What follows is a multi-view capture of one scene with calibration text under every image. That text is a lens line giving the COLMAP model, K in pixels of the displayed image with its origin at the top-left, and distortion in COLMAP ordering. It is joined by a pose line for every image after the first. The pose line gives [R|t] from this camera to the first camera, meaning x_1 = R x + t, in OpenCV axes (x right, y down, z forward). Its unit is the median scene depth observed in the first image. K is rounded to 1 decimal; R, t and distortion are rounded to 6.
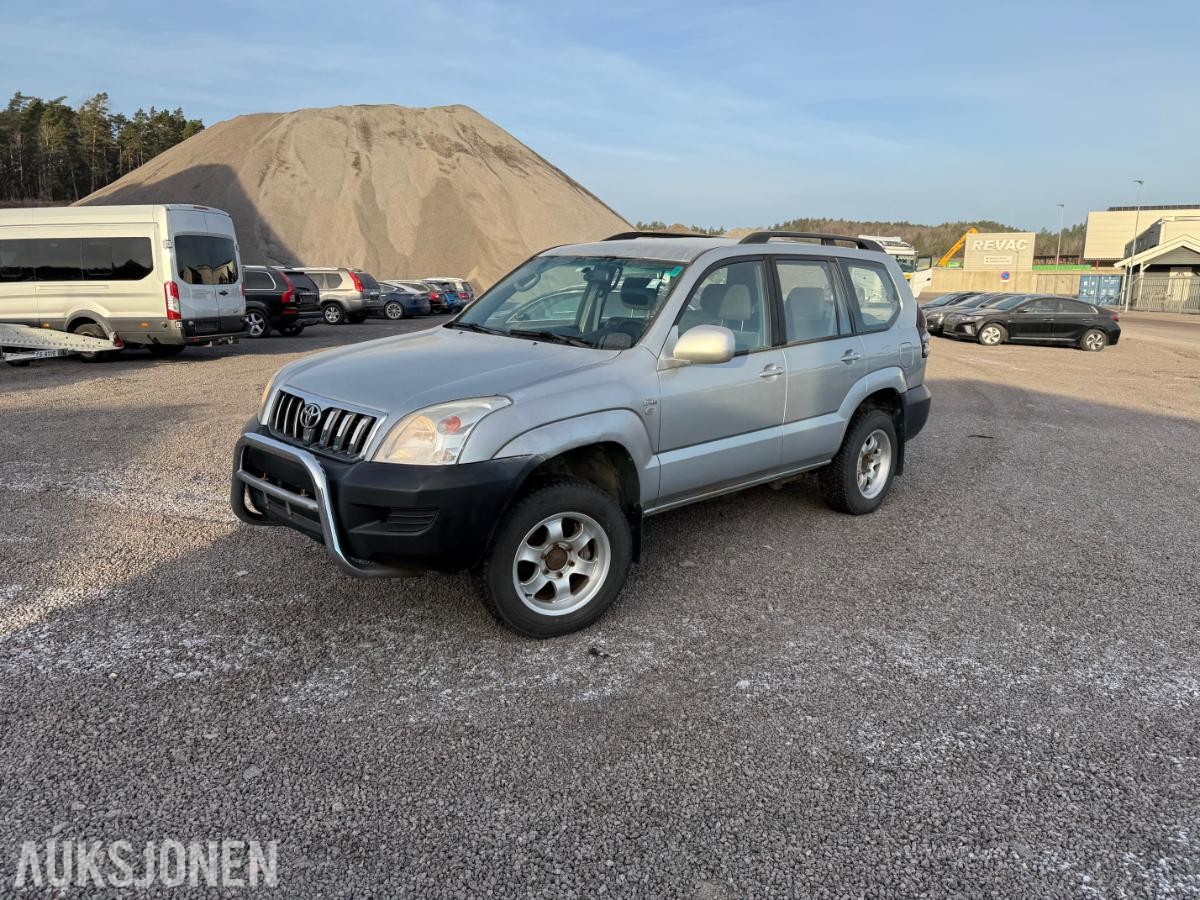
lens RADIAL K [[845.2, 0, 602.7], [0, 845.2, 425.0], [0, 0, 1]] dist [0.026590, -0.031603]
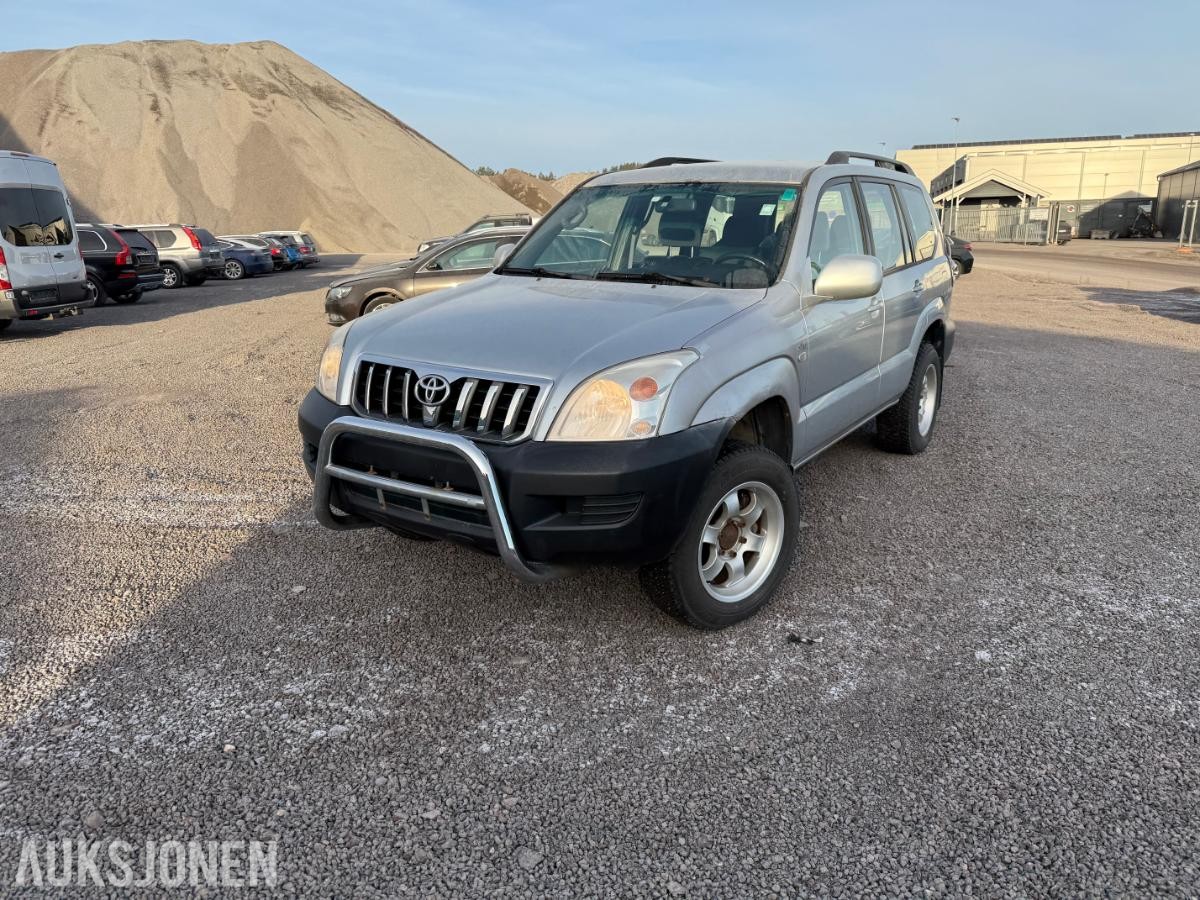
lens RADIAL K [[847.9, 0, 608.5], [0, 847.9, 437.6], [0, 0, 1]] dist [0.010044, -0.011912]
pose [[0.979417, -0.079638, 0.185475, -0.218045], [0.065984, 0.994715, 0.078666, -0.011287], [-0.190759, -0.064808, 0.979495, 0.125171]]
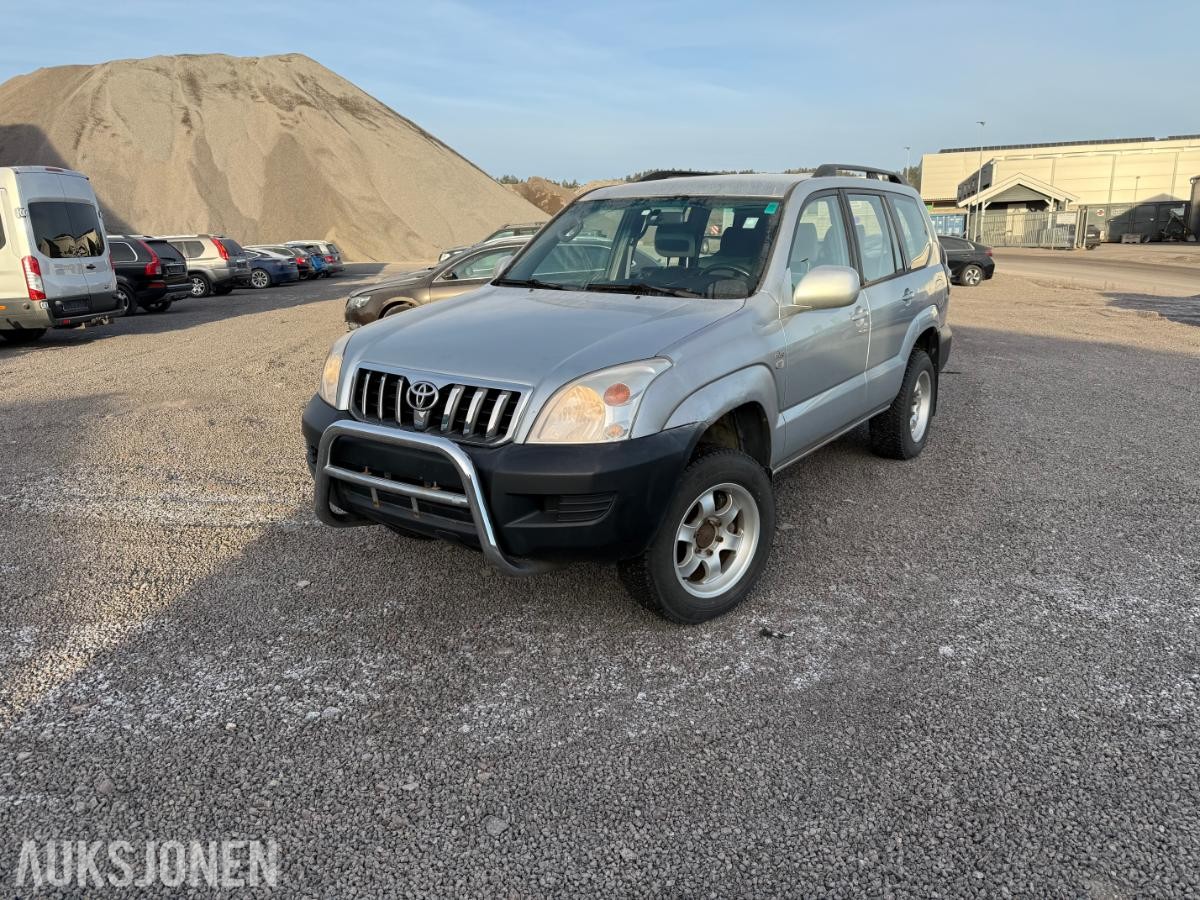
lens RADIAL K [[846.5, 0, 601.3], [0, 846.5, 442.3], [0, 0, 1]] dist [0.020385, -0.024850]
pose [[0.985565, -0.076867, 0.150838, -0.195631], [0.066326, 0.995071, 0.073717, -0.009279], [-0.155761, -0.062648, 0.985806, 0.089803]]
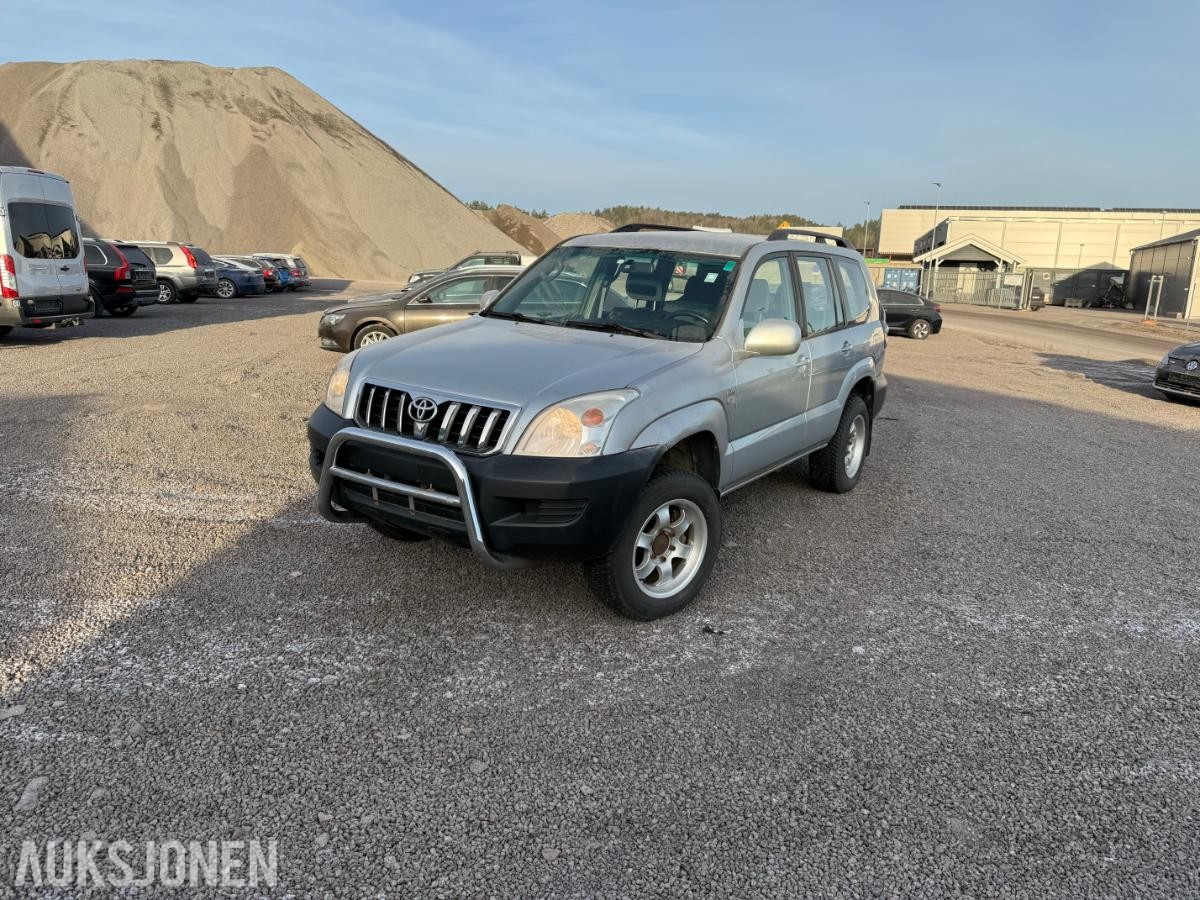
lens RADIAL K [[847.8, 0, 603.6], [0, 847.8, 440.4], [0, 0, 1]] dist [0.021477, -0.028009]
pose [[0.978300, -0.018355, 0.206377, -0.224324], [0.010800, 0.999232, 0.037676, -0.006011], [-0.206910, -0.034630, 0.977747, 0.000143]]
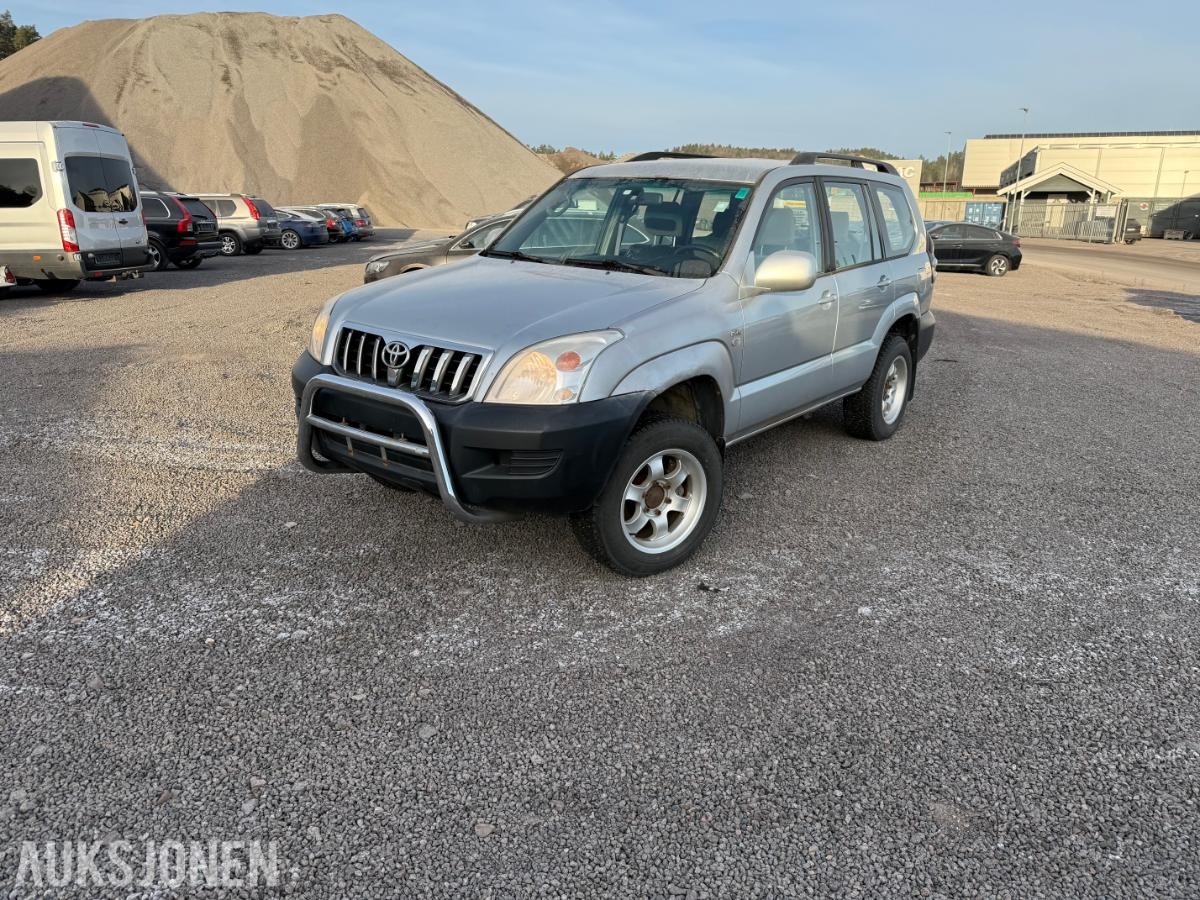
lens RADIAL K [[846.5, 0, 601.3], [0, 846.5, 442.3], [0, 0, 1]] dist [0.020385, -0.024850]
pose [[0.992129, -0.034530, 0.120361, -0.154687], [0.022313, 0.994594, 0.101413, -0.002346], [-0.123212, -0.097930, 0.987537, 0.033483]]
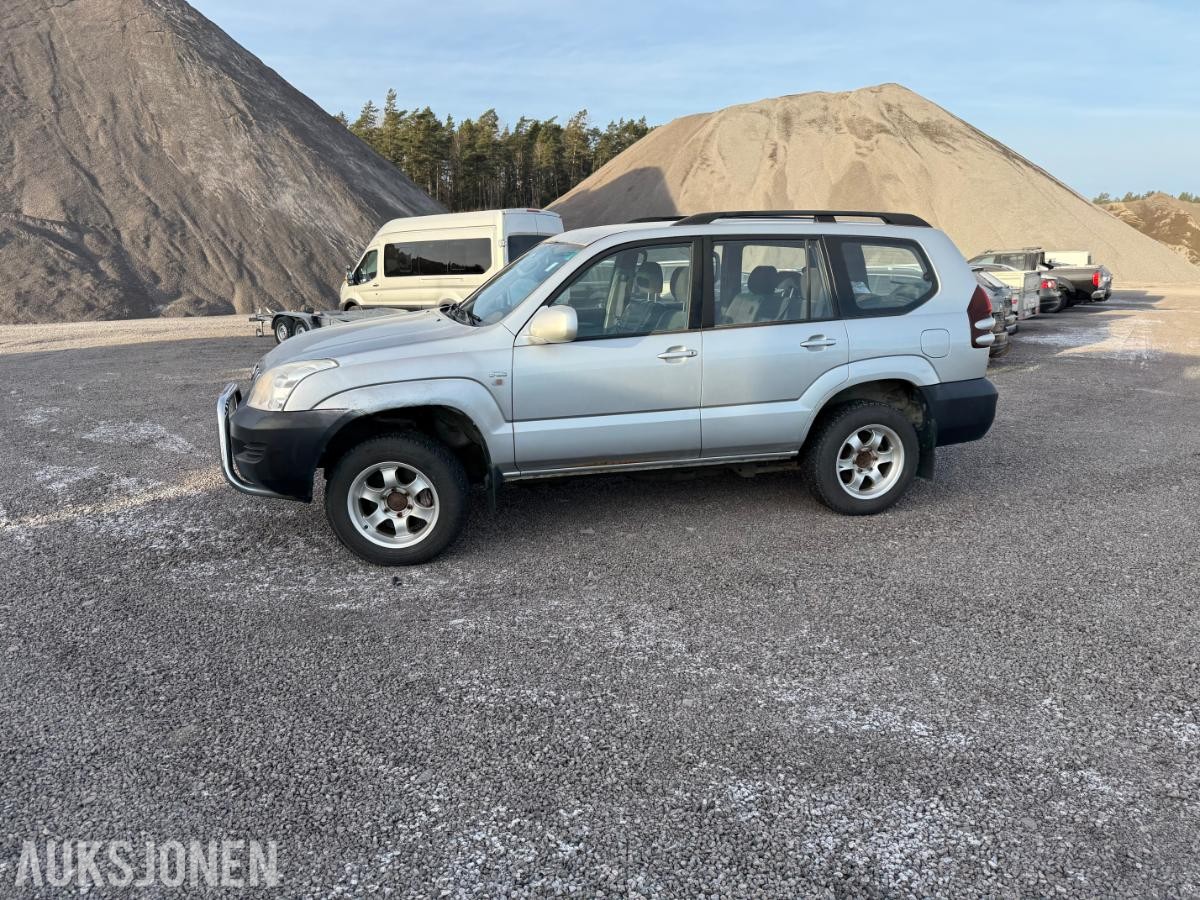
lens RADIAL K [[841.3, 0, 599.4], [0, 841.3, 438.3], [0, 0, 1]] dist [0.038196, -0.050279]
pose [[0.876291, 0.078465, -0.475349, 0.502548], [-0.065184, 0.996885, 0.044389, -0.000595], [0.477352, -0.007913, 0.878677, 0.061936]]
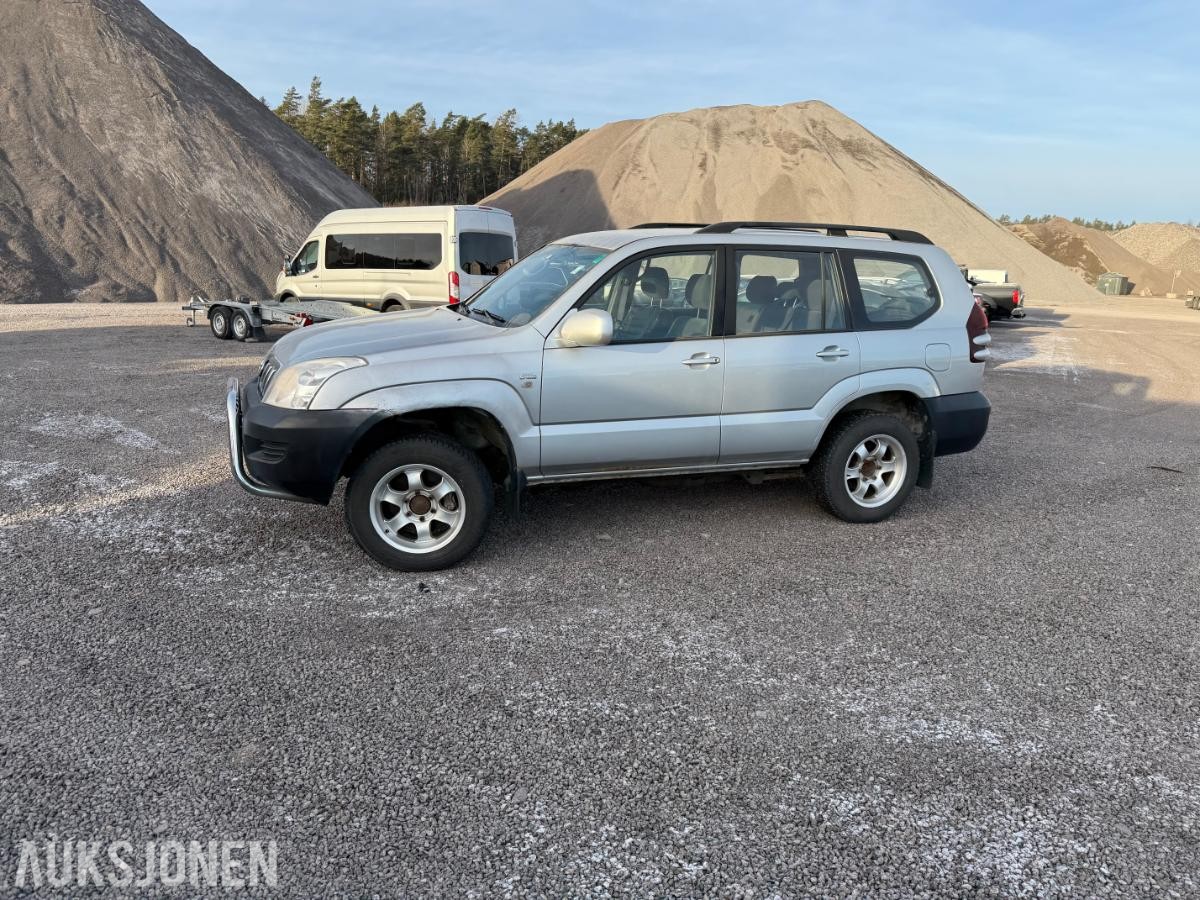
lens RADIAL K [[841.4, 0, 601.6], [0, 841.4, 426.1], [0, 0, 1]] dist [0.036816, -0.048476]
pose [[0.916075, 0.089987, -0.390780, 0.408938], [-0.088216, 0.995847, 0.022522, 0.002635], [0.391184, 0.013841, 0.920208, 0.024280]]
